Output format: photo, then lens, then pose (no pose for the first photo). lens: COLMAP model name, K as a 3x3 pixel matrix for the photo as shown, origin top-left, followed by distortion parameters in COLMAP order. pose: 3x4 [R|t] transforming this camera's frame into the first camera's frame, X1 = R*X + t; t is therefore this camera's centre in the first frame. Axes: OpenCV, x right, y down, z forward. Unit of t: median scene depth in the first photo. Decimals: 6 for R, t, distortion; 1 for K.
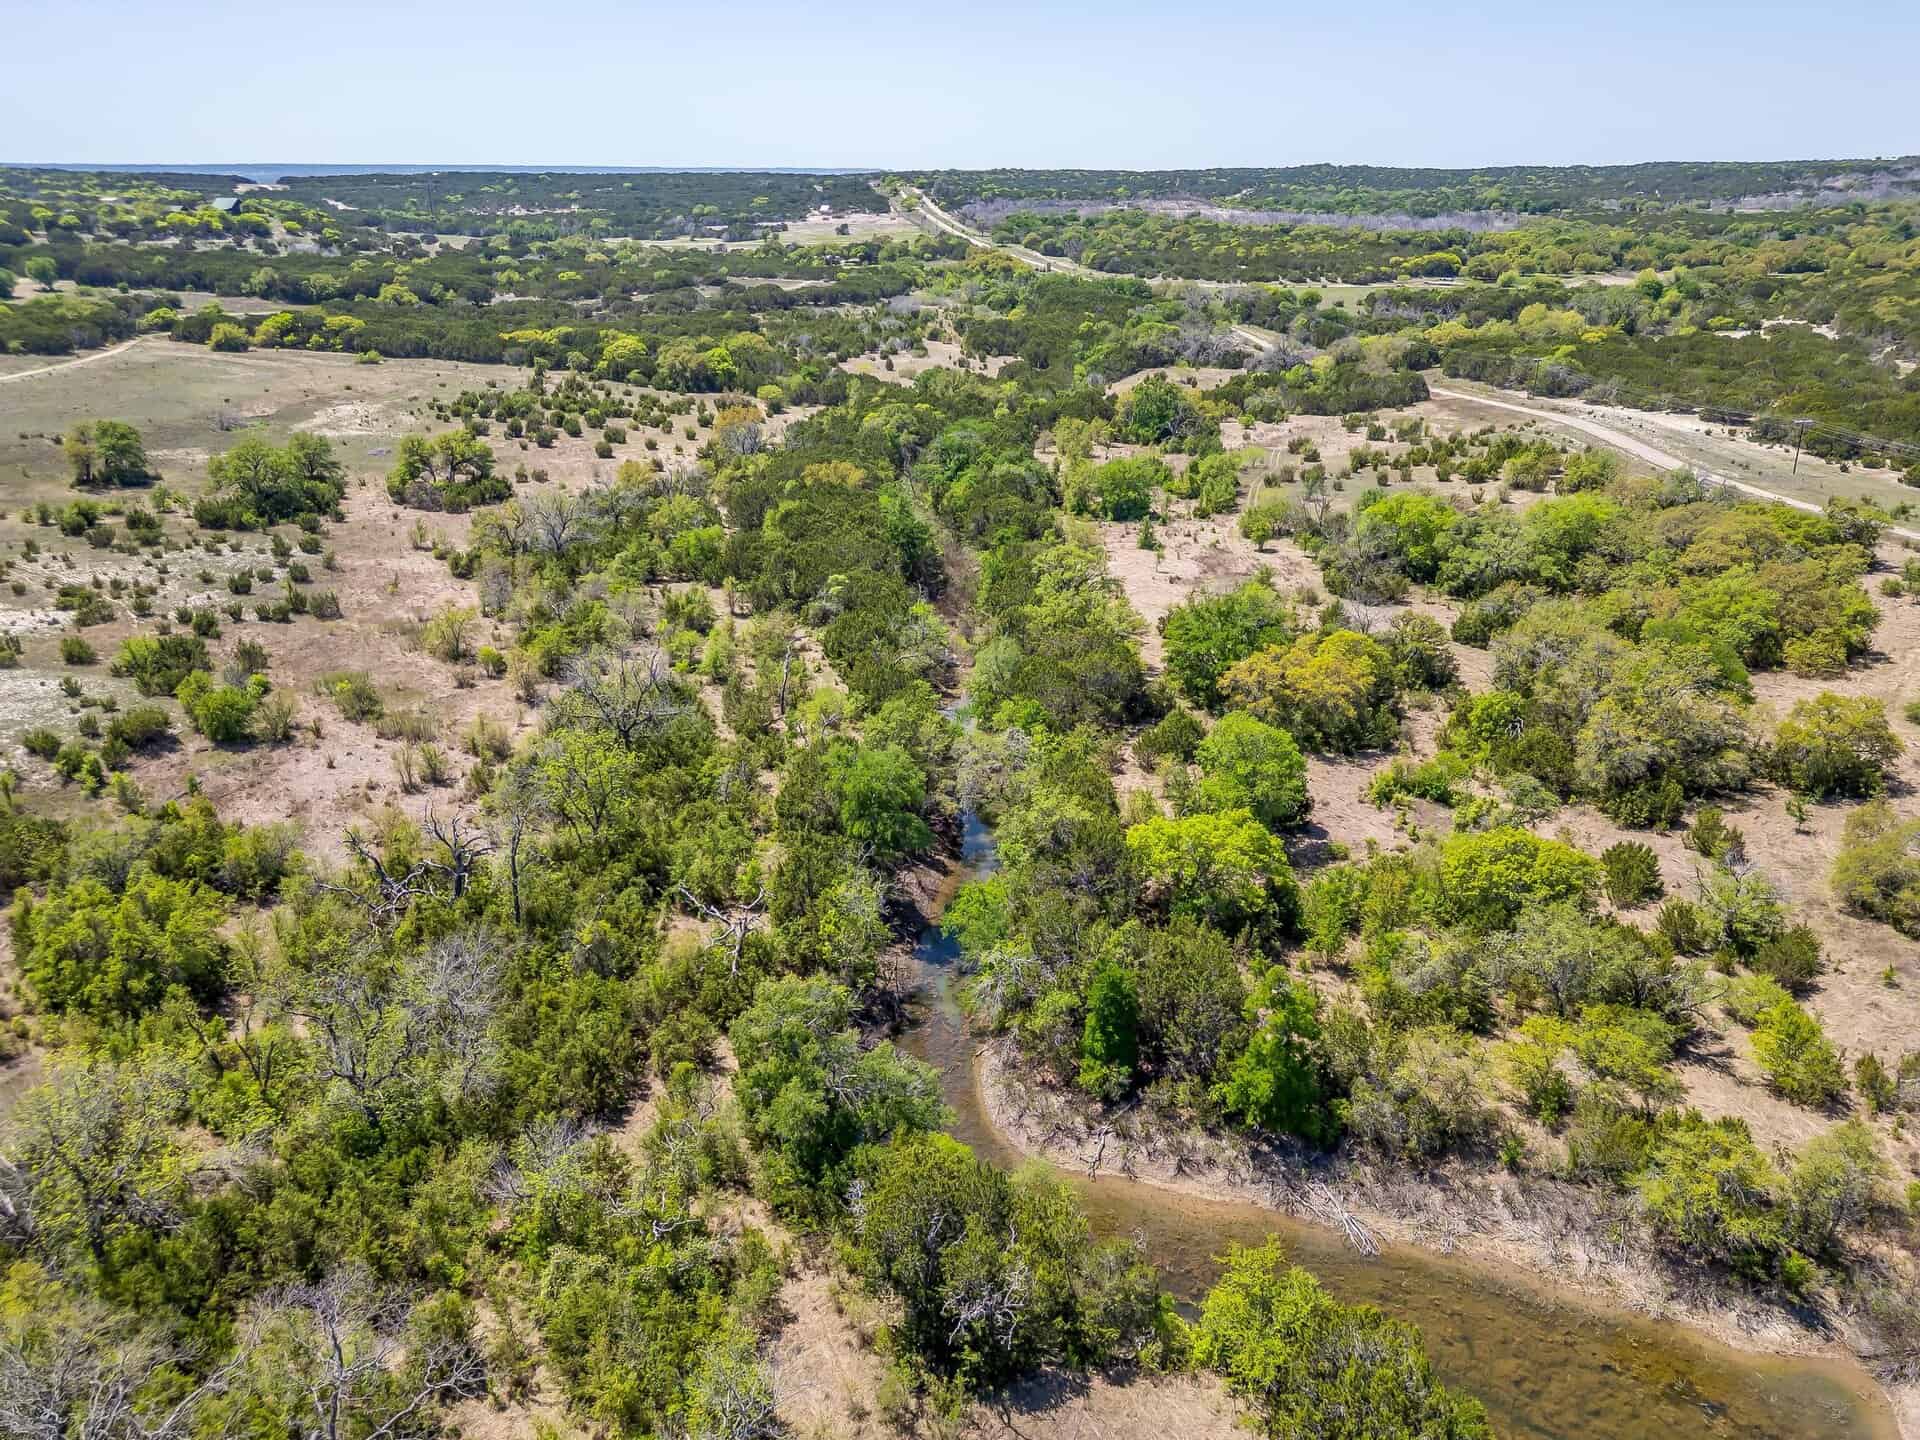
lens RADIAL K [[1362.6, 0, 960.0], [0, 1362.6, 720.0], [0, 0, 1]] dist [0.064335, -0.050920]
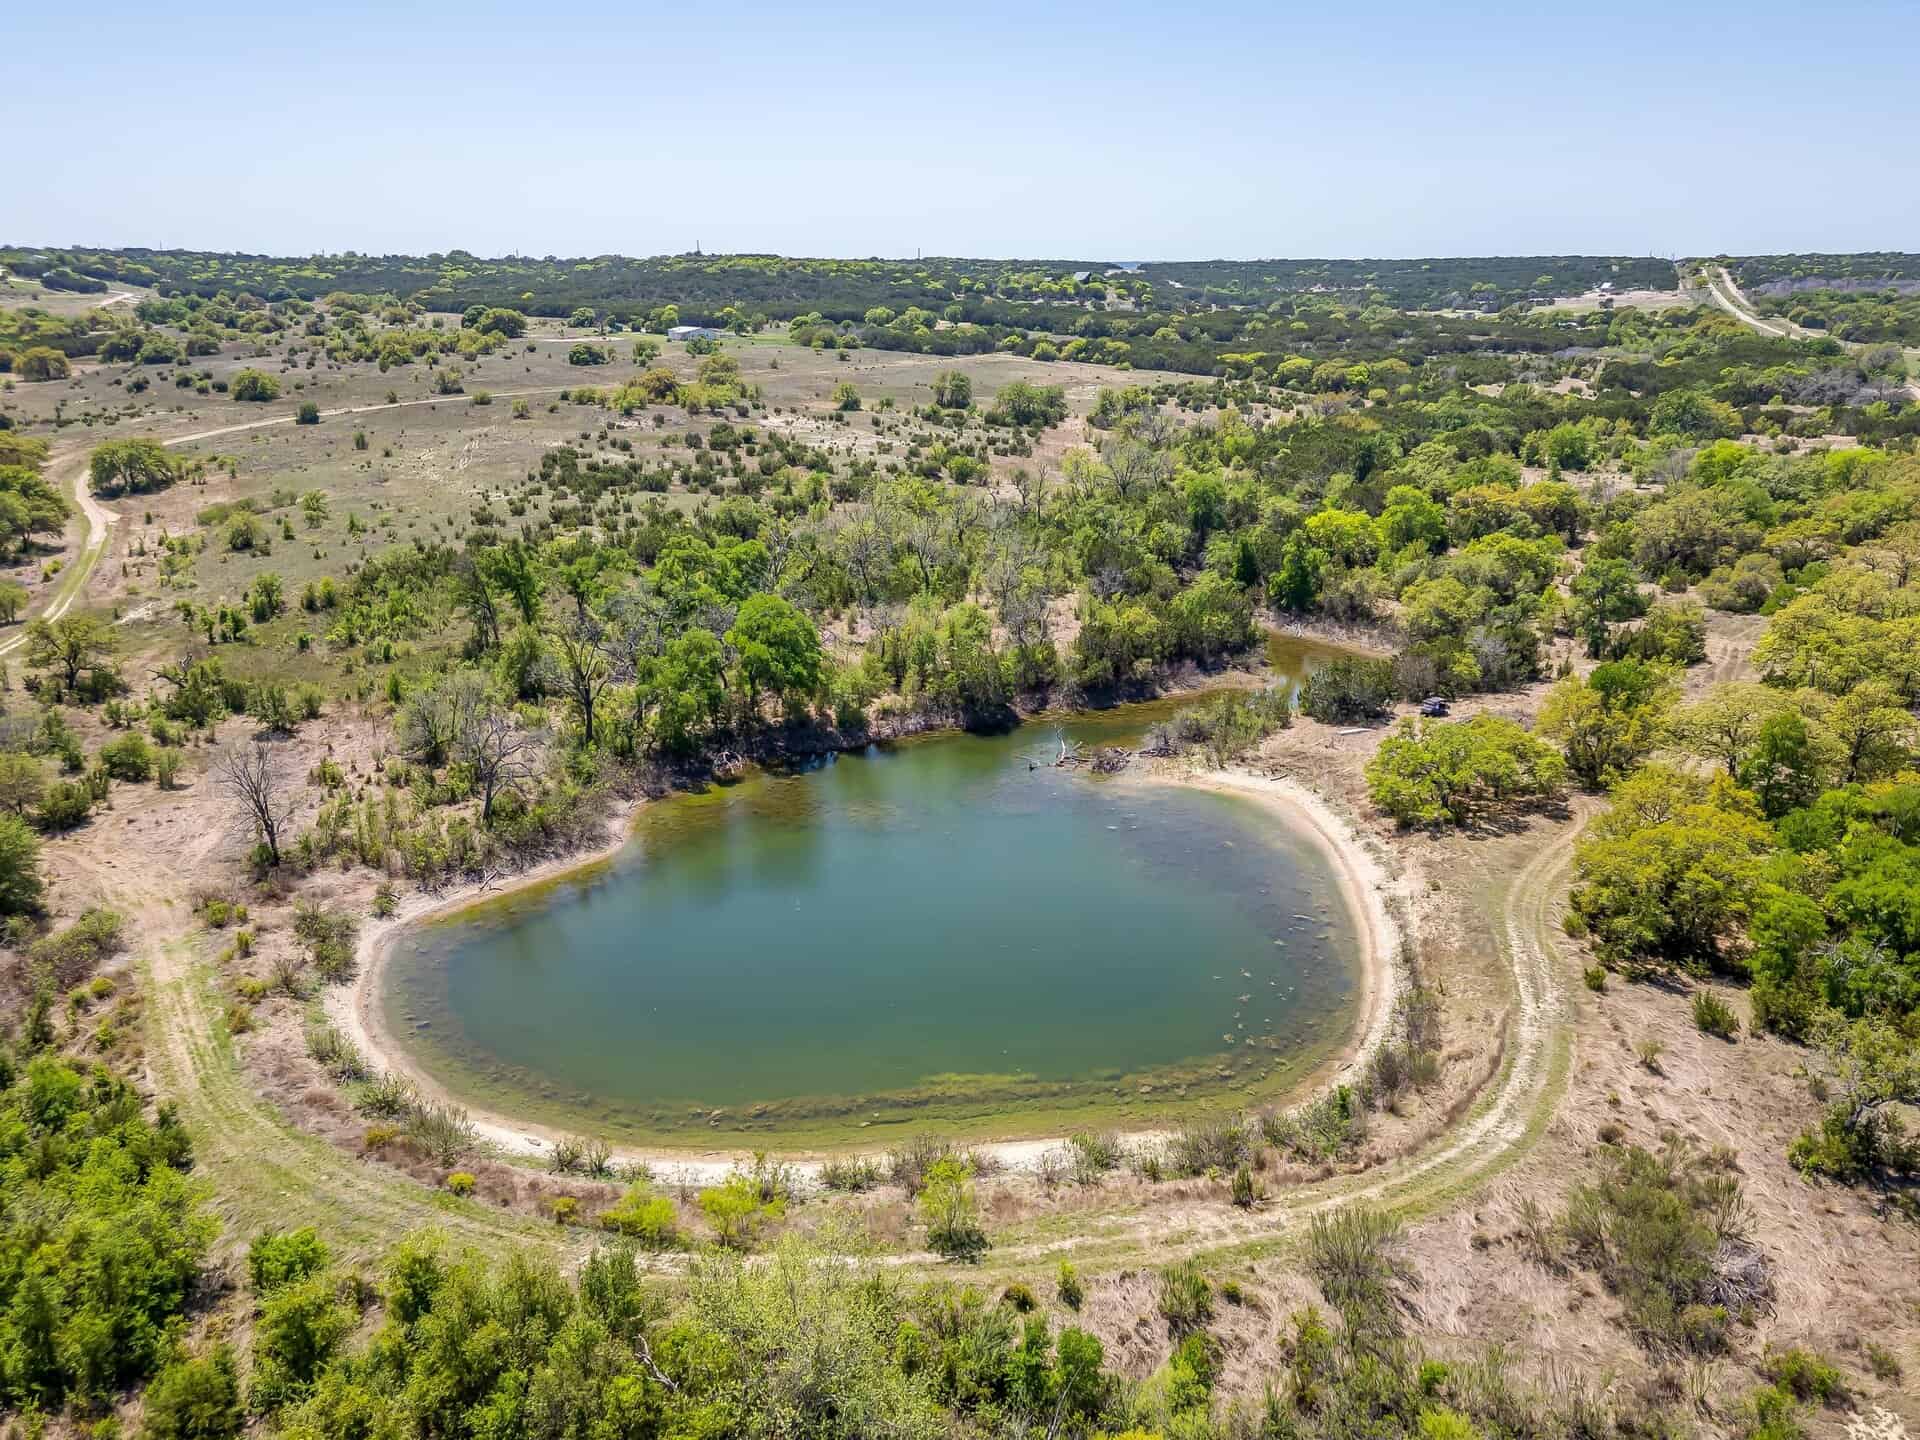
lens RADIAL K [[1362.6, 0, 960.0], [0, 1362.6, 720.0], [0, 0, 1]] dist [0.064335, -0.050920]
pose [[0.843401, 0.174450, -0.508175, 0.209229], [-0.204347, 0.978894, -0.003107, 0.131956], [0.496908, 0.106464, 0.861248, -0.269909]]
